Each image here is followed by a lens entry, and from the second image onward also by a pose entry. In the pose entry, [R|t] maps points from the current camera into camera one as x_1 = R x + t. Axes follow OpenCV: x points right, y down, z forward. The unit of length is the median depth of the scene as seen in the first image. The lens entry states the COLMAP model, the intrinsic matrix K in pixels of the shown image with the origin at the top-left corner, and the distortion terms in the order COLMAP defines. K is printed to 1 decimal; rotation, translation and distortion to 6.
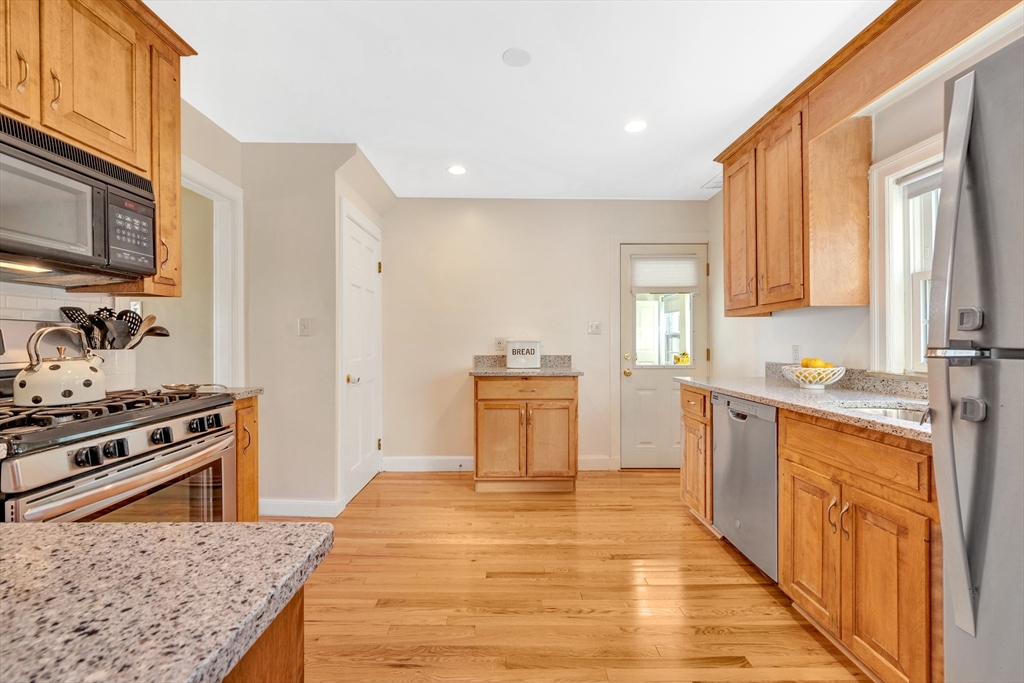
lens RADIAL K [[425.5, 0, 509.7], [0, 425.5, 344.2], [0, 0, 1]] dist [-0.001061, -0.000493]
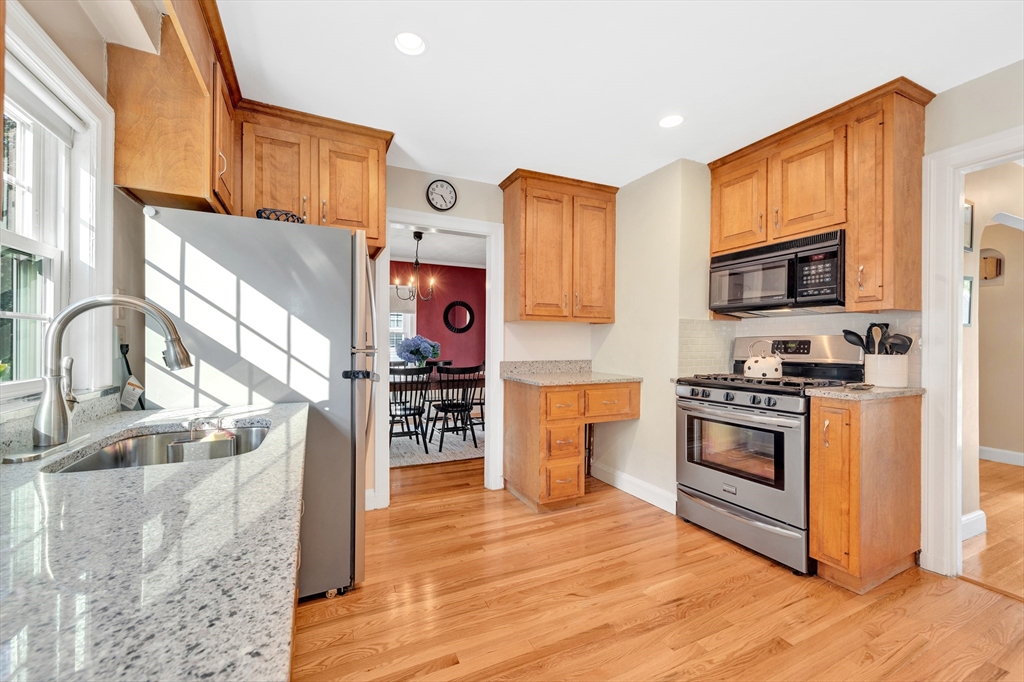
lens RADIAL K [[395.4, 0, 506.3], [0, 395.4, 341.7], [0, 0, 1]] dist [0.008606, -0.000127]
pose [[-0.900321, -0.006400, -0.435179, 0.683557], [-0.008907, 0.999953, 0.003721, -0.023518], [0.435135, 0.007226, -0.900336, 1.739720]]
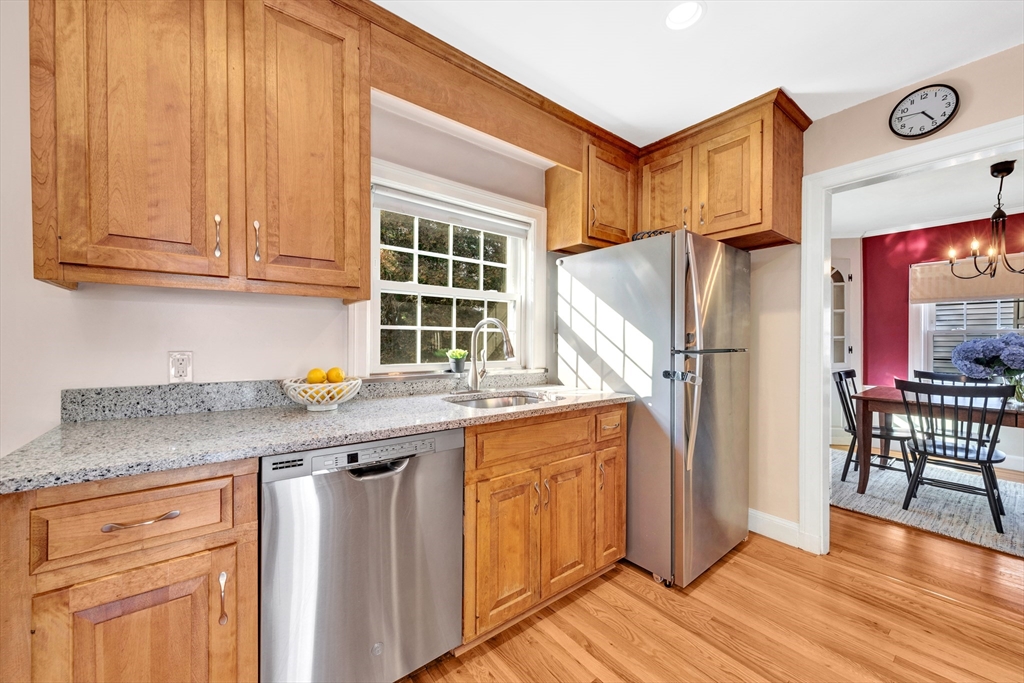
lens RADIAL K [[400.0, 0, 531.0], [0, 400.0, 344.5], [0, 0, 1]] dist [0.001460, -0.000232]
pose [[-0.632982, -0.007874, 0.774127, -0.052680], [-0.001745, 0.999960, 0.008744, -0.019879], [-0.774165, 0.004183, -0.632970, 1.577345]]
